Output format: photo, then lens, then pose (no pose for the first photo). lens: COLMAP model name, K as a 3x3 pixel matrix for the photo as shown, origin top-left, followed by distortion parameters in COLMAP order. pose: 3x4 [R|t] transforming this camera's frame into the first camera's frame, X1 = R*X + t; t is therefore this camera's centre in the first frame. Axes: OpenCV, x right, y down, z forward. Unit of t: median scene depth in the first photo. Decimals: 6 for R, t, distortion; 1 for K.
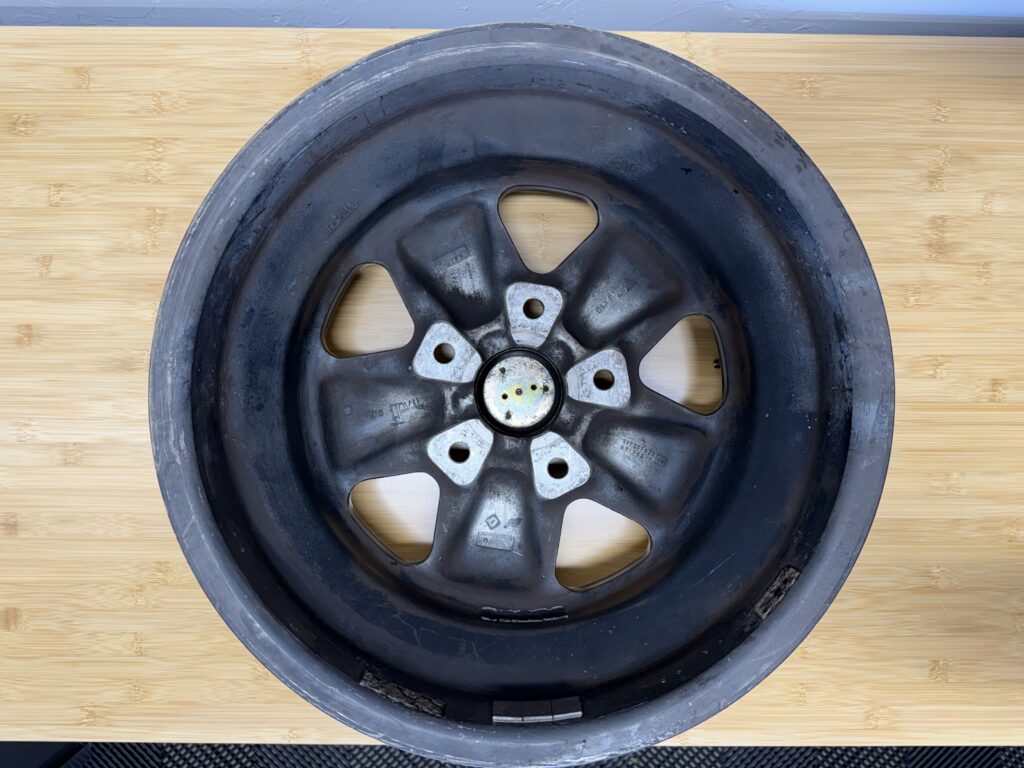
lens RADIAL K [[947.5, 0, 518.4], [0, 947.5, 360.8], [0, 0, 1]] dist [-0.010158, 0.001359]
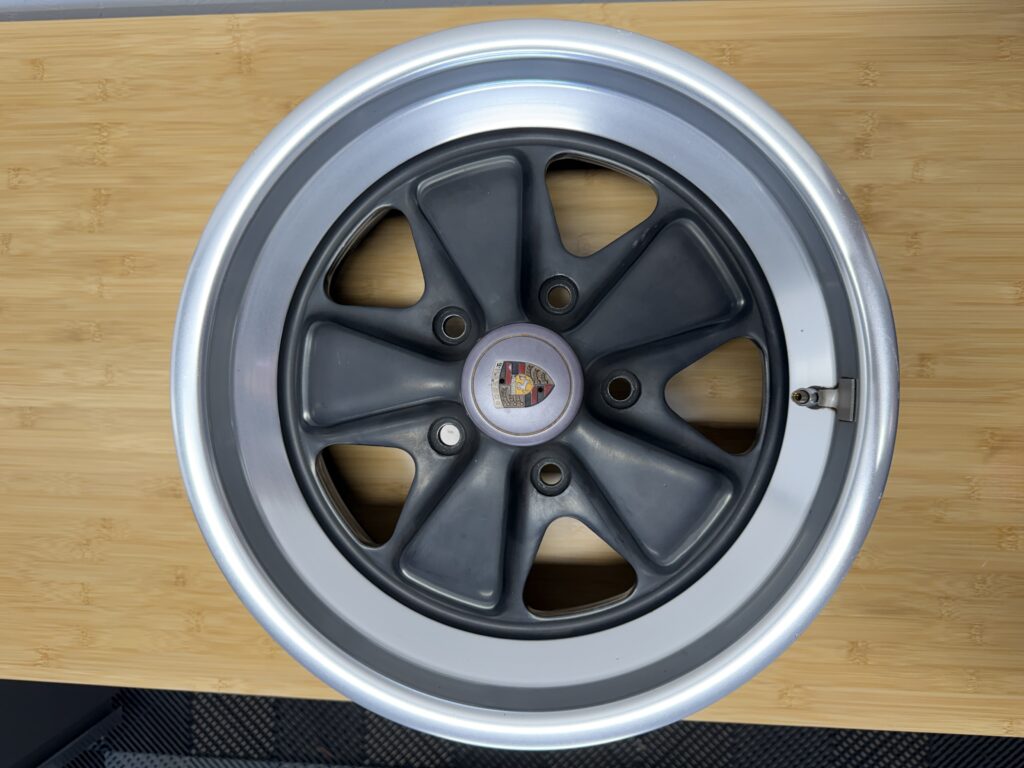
lens RADIAL K [[947.5, 0, 504.2], [0, 947.5, 373.6], [0, 0, 1]] dist [-0.010158, 0.001359]
pose [[0.992221, 0.008379, -0.124205, 0.202820], [-0.006066, 0.999801, 0.018993, 0.024273], [0.124340, -0.018092, 0.992075, -0.007859]]
